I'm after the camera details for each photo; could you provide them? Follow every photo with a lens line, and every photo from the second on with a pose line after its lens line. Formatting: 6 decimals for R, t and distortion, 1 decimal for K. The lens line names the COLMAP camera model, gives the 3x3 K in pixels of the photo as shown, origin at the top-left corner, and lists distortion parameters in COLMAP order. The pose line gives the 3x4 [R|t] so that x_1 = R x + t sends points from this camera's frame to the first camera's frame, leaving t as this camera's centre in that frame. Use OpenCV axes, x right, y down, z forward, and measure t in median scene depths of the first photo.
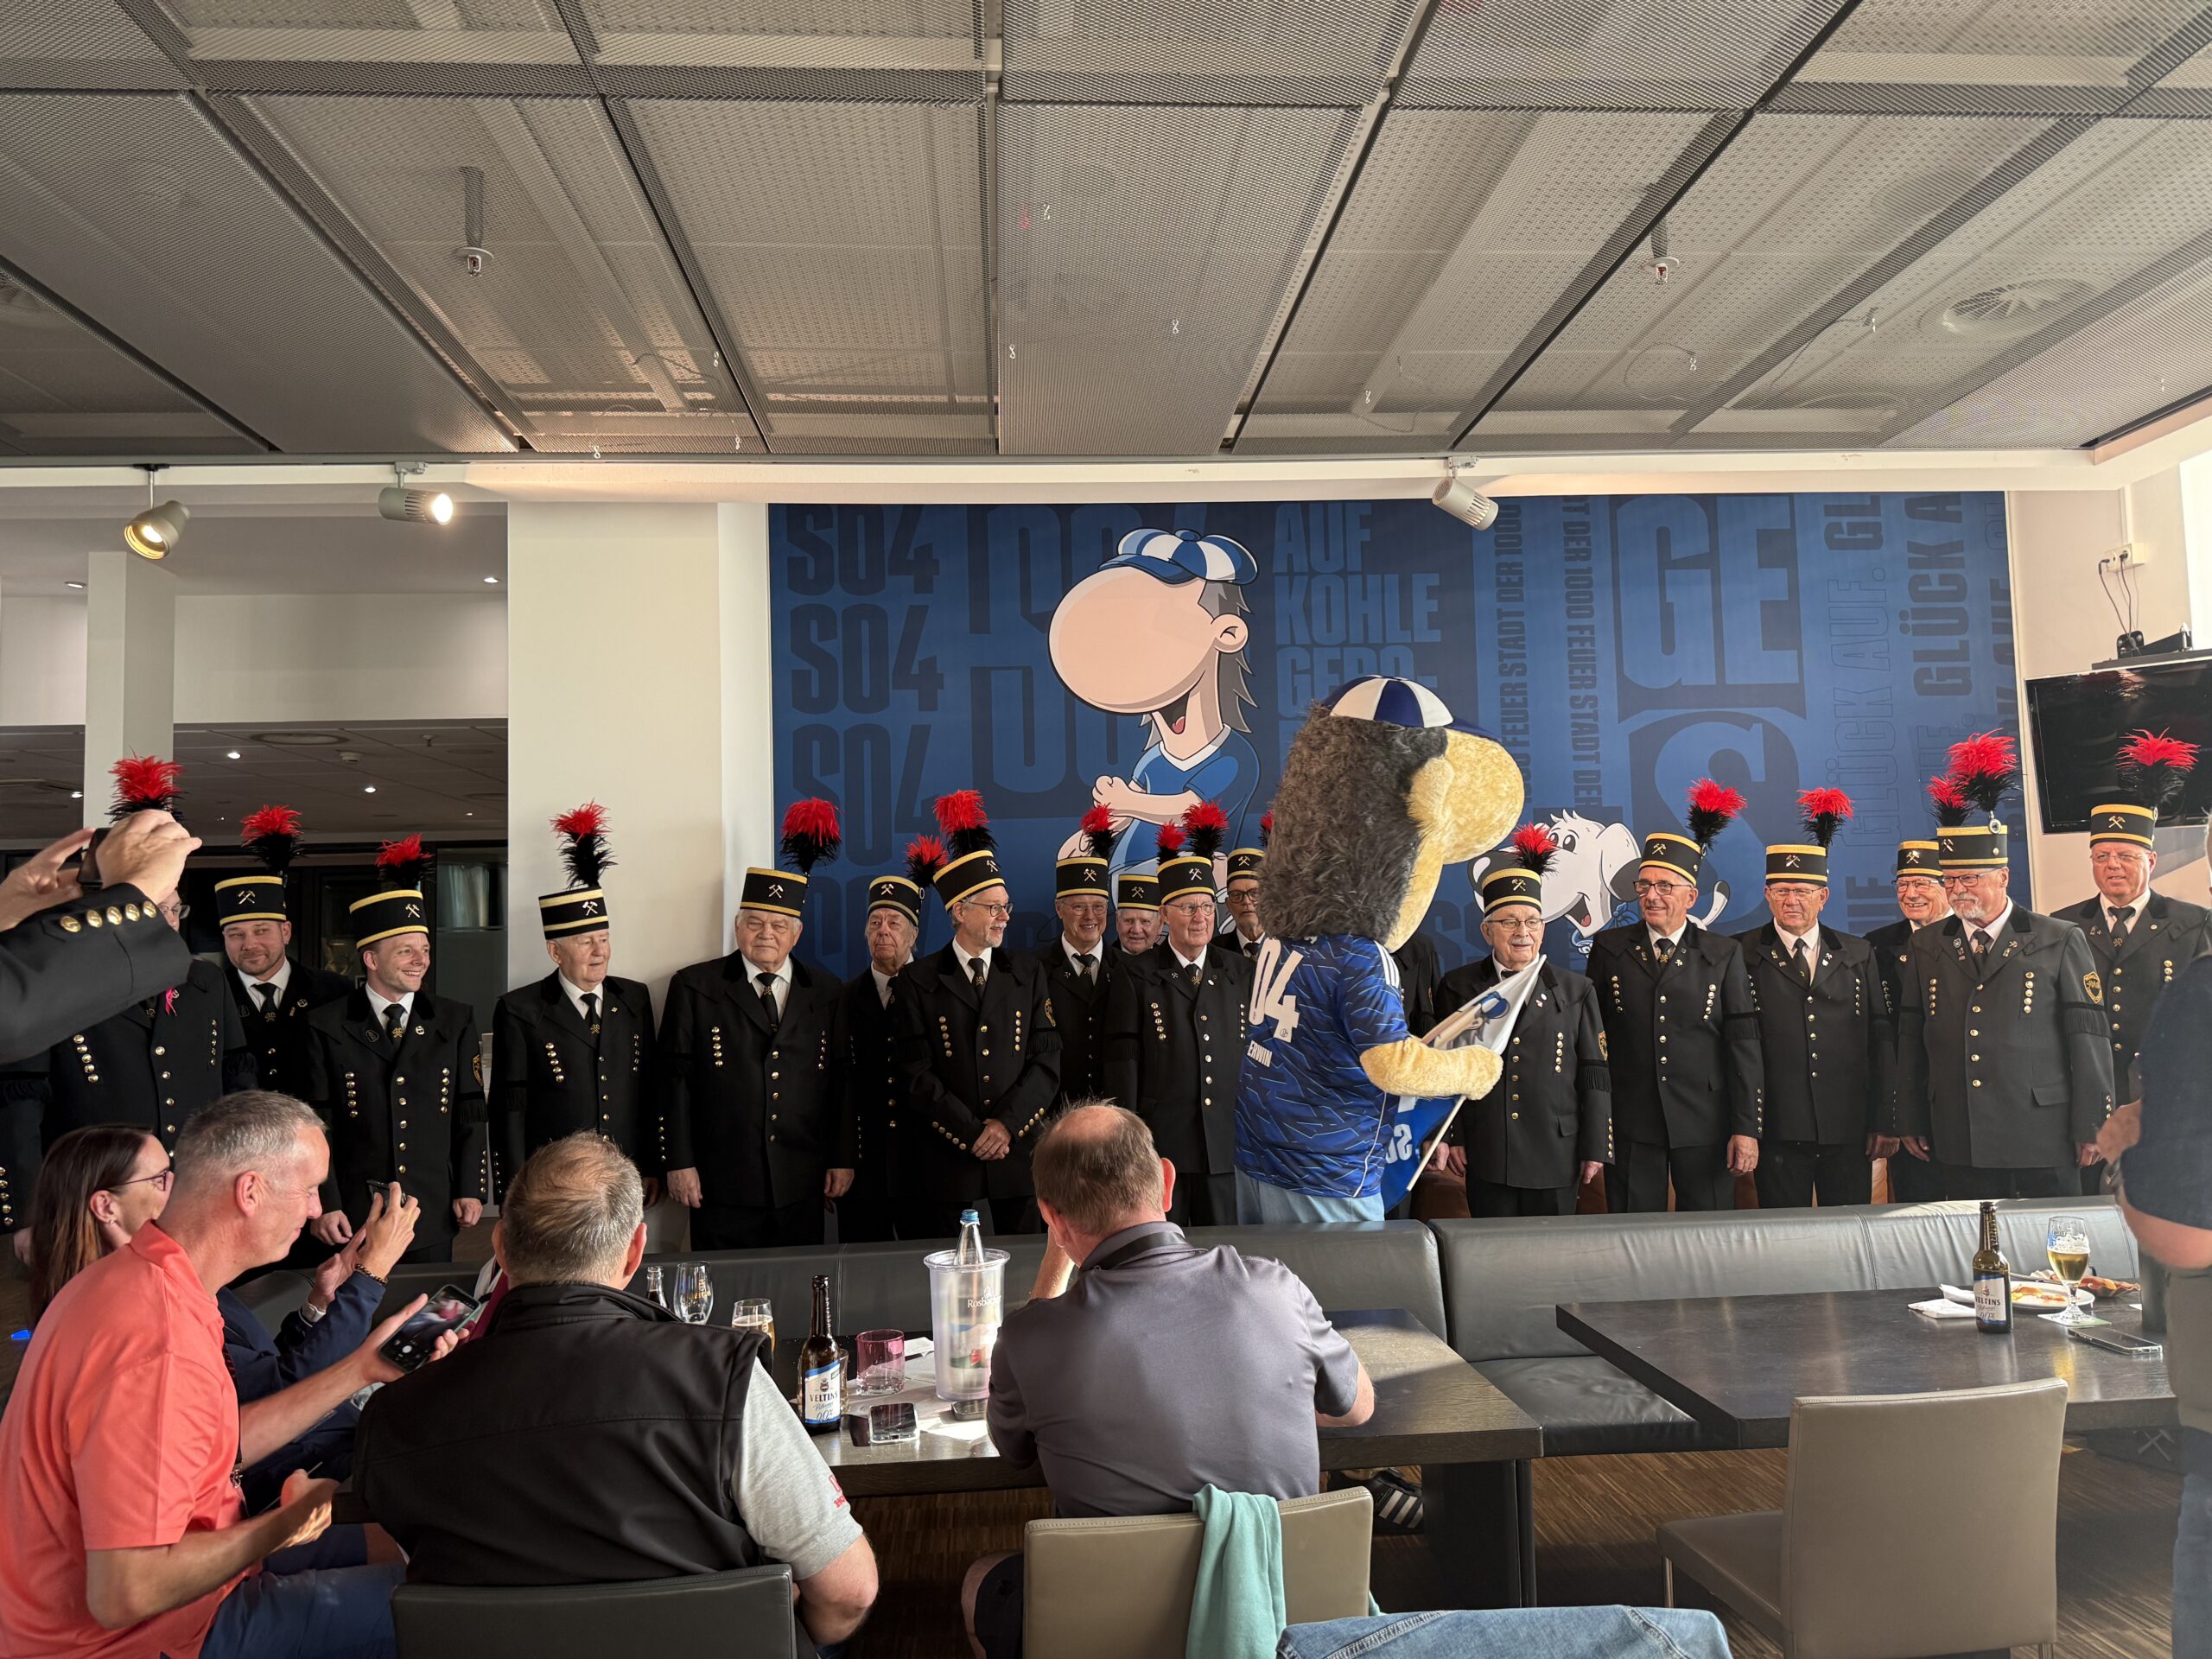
lens RADIAL K [[1546.7, 0, 1108.3], [0, 1546.7, 834.8], [0, 0, 1]] dist [0.040331, -0.054187]
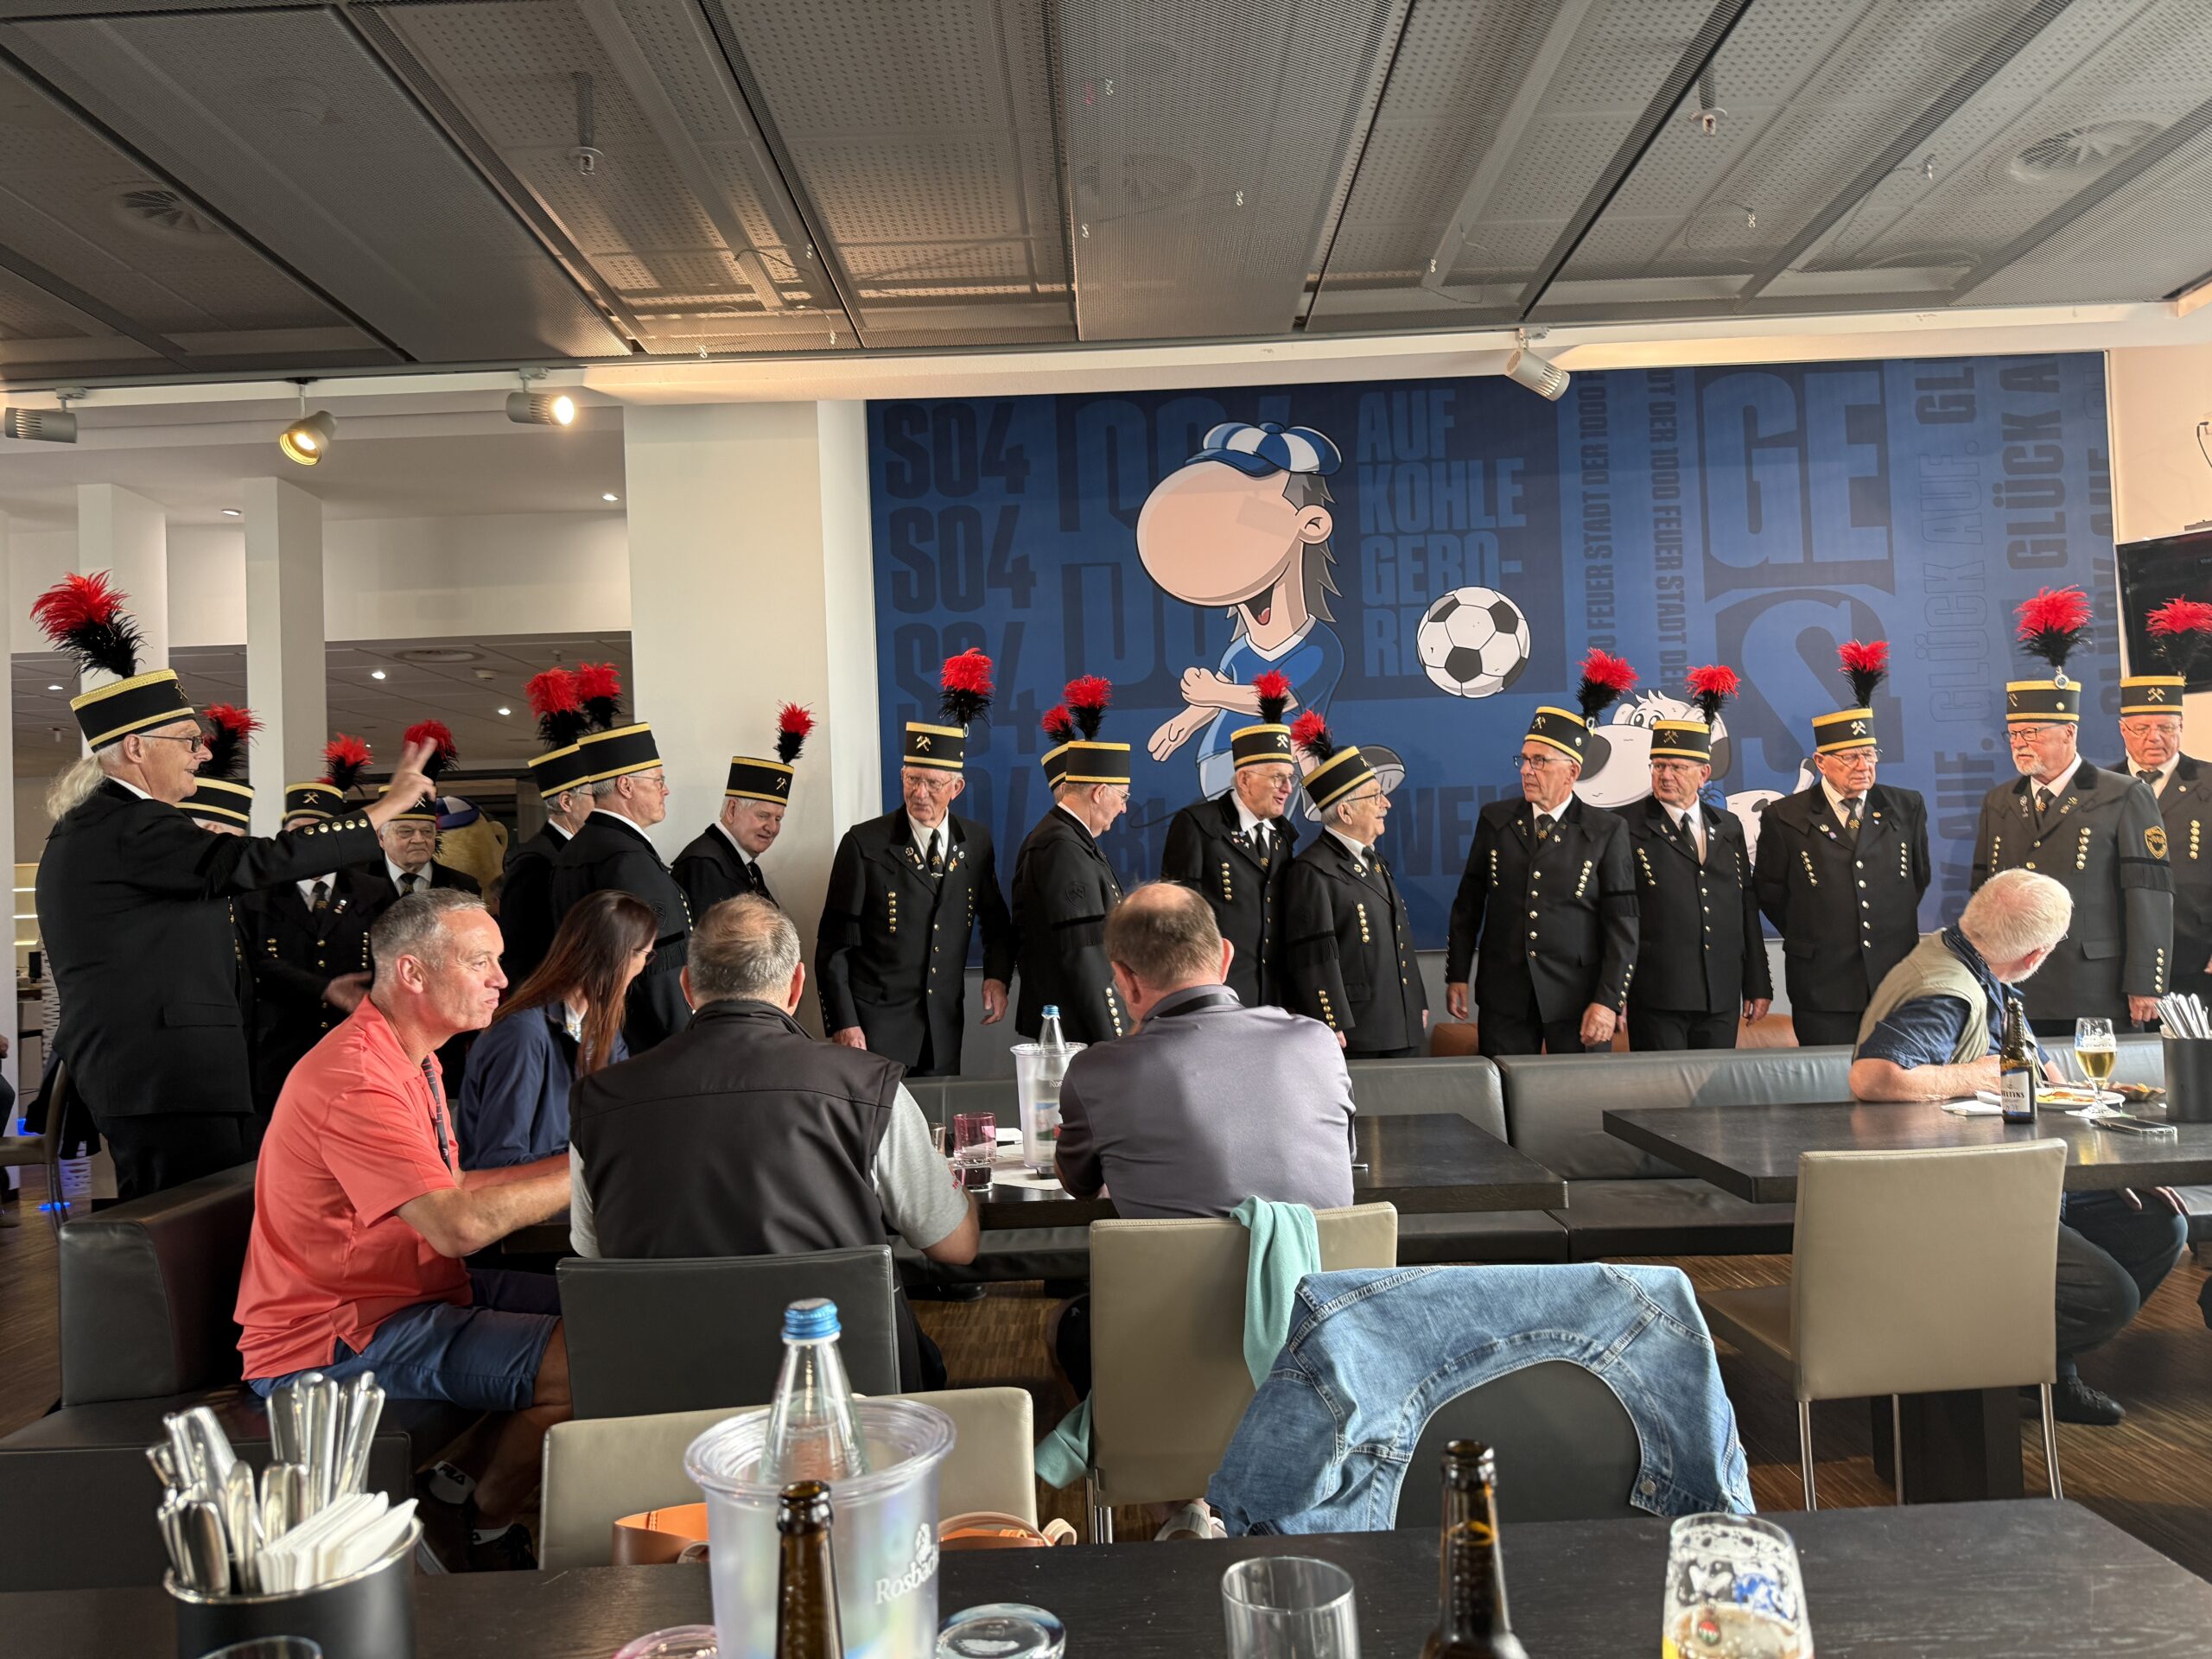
lens RADIAL K [[1546.7, 0, 1111.7], [0, 1546.7, 841.2], [0, 0, 1]] dist [0.040331, -0.054187]
pose [[0.997444, -0.013532, -0.070154, 0.021002], [0.016591, 0.998929, 0.043204, 0.048539], [0.069494, -0.044257, 0.996600, -0.059283]]
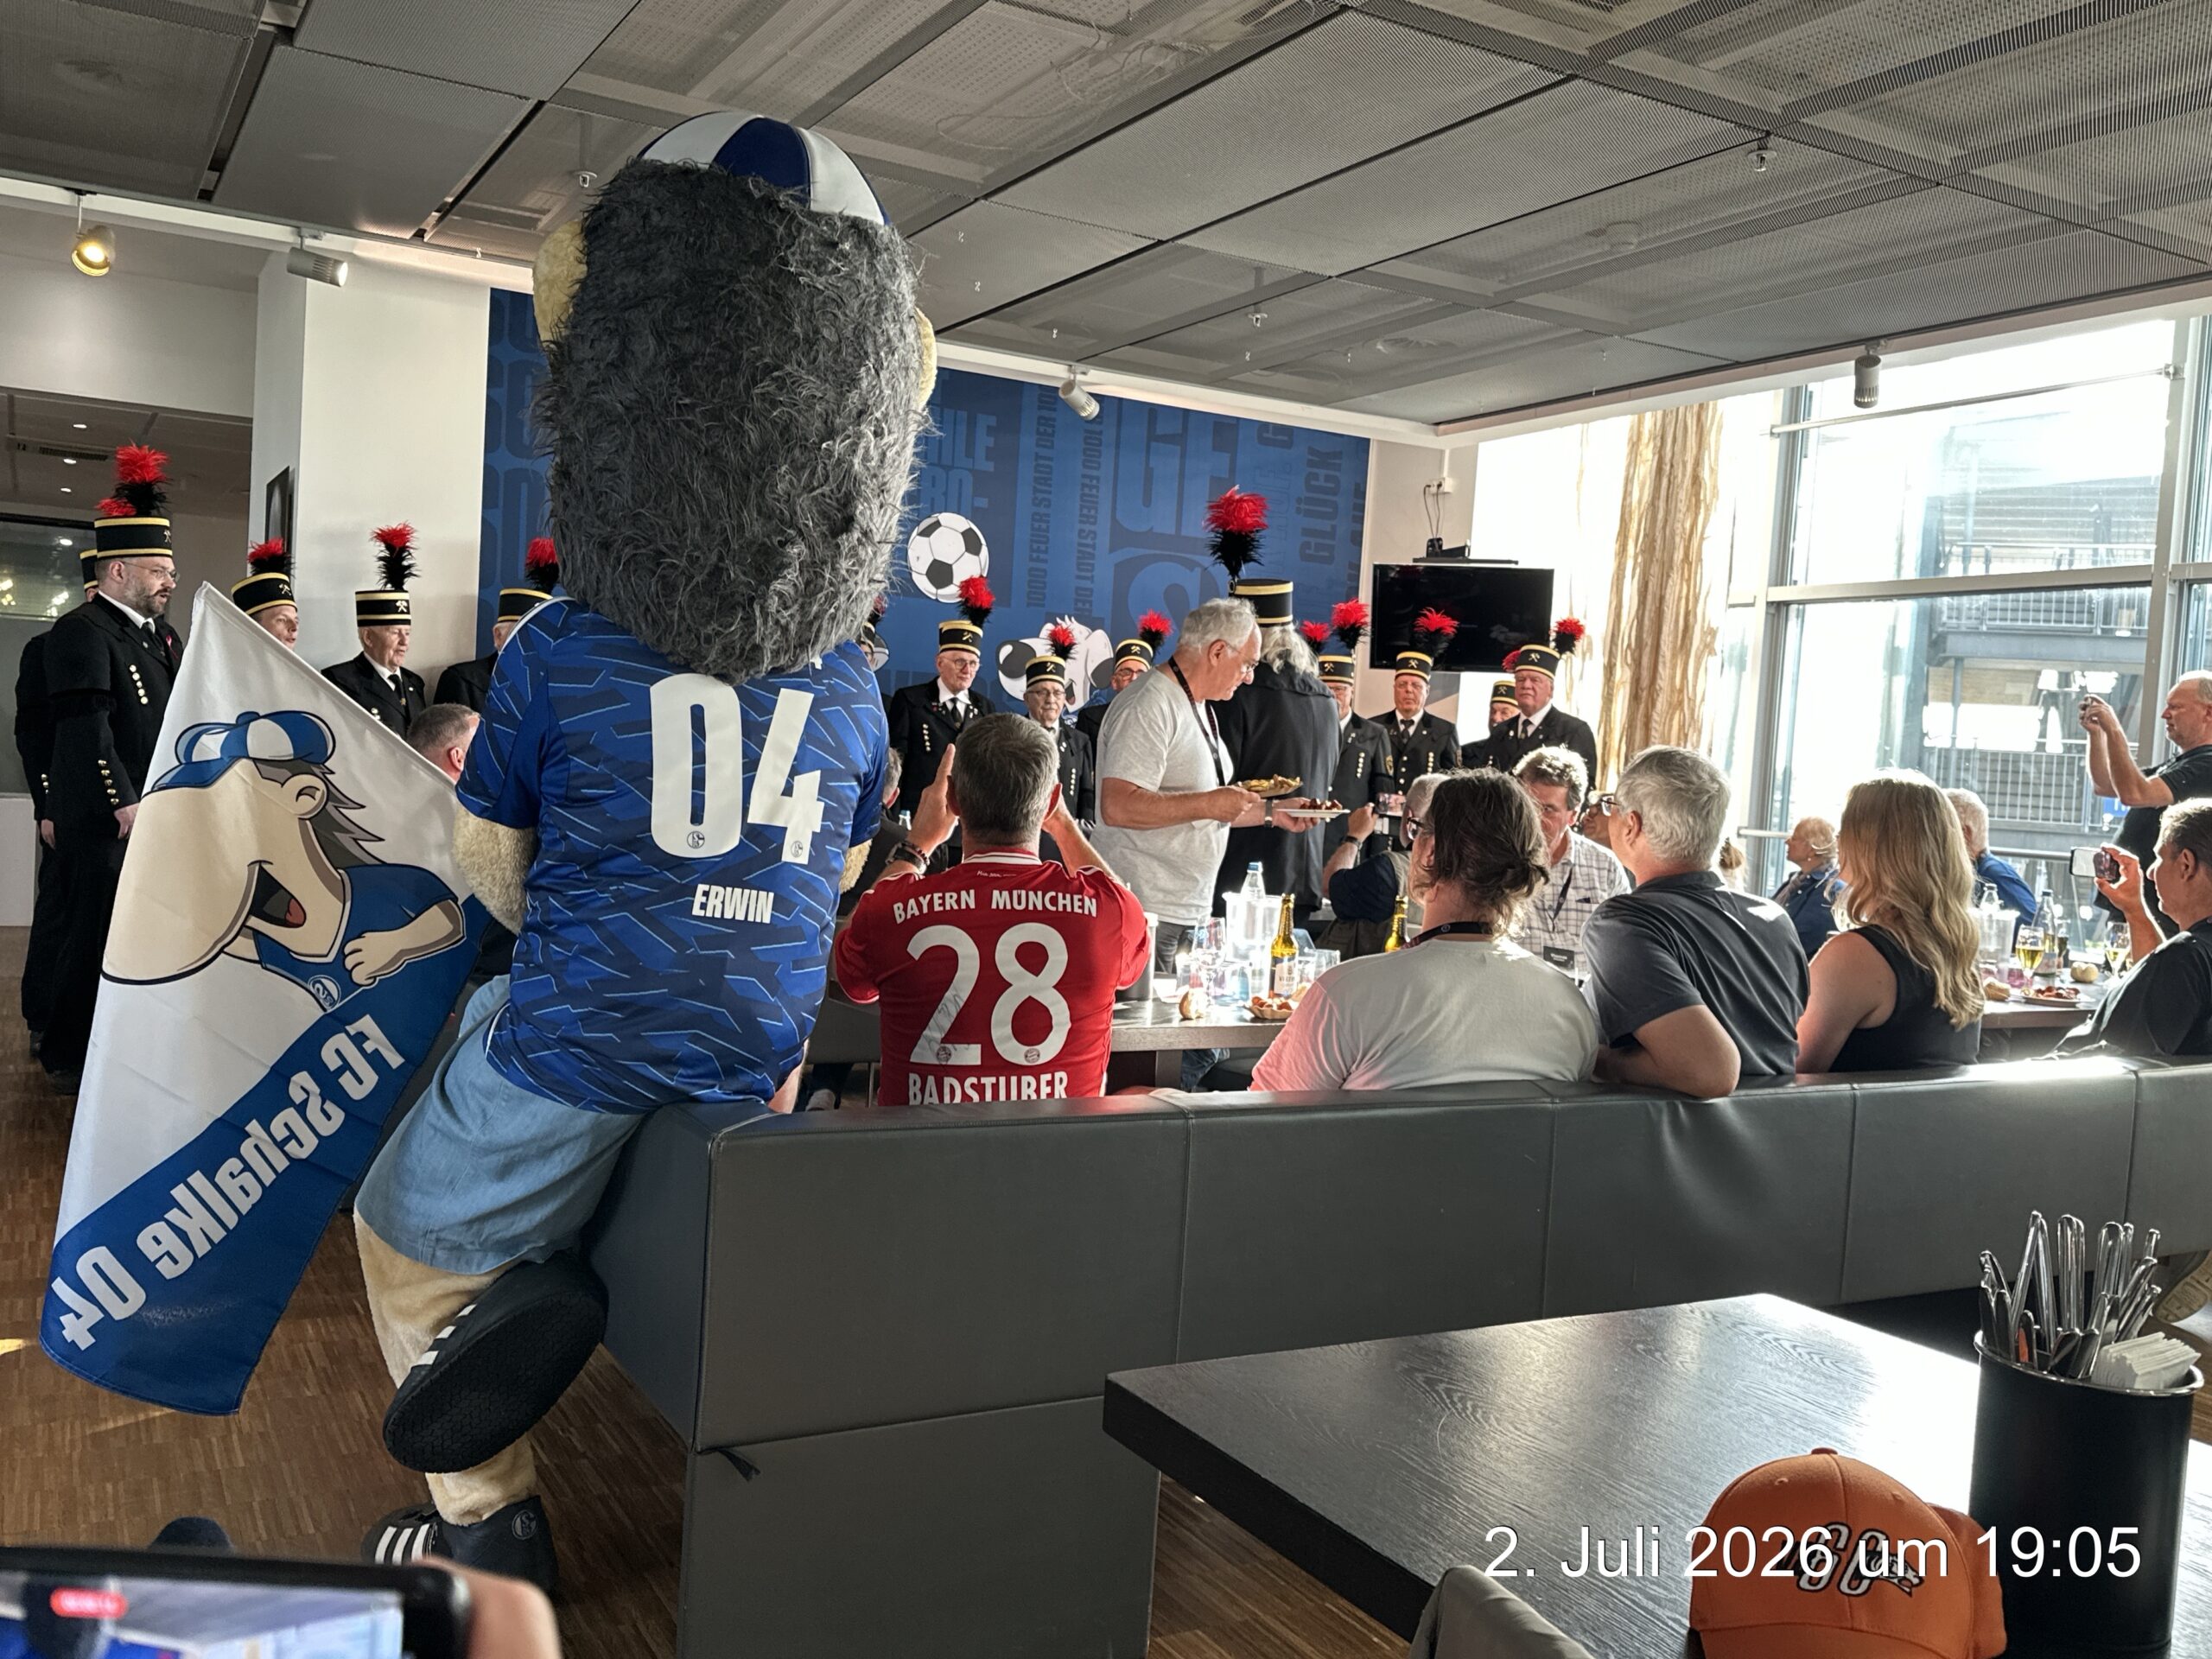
lens RADIAL K [[1773.6, 0, 1070.2], [0, 1773.6, 875.2], [0, 0, 1]] dist [0.072693, -0.016789]
pose [[0.910371, 0.053307, 0.410345, -0.473585], [-0.114910, 0.985231, 0.126945, 0.015462], [-0.397517, -0.162720, 0.903052, -0.625194]]
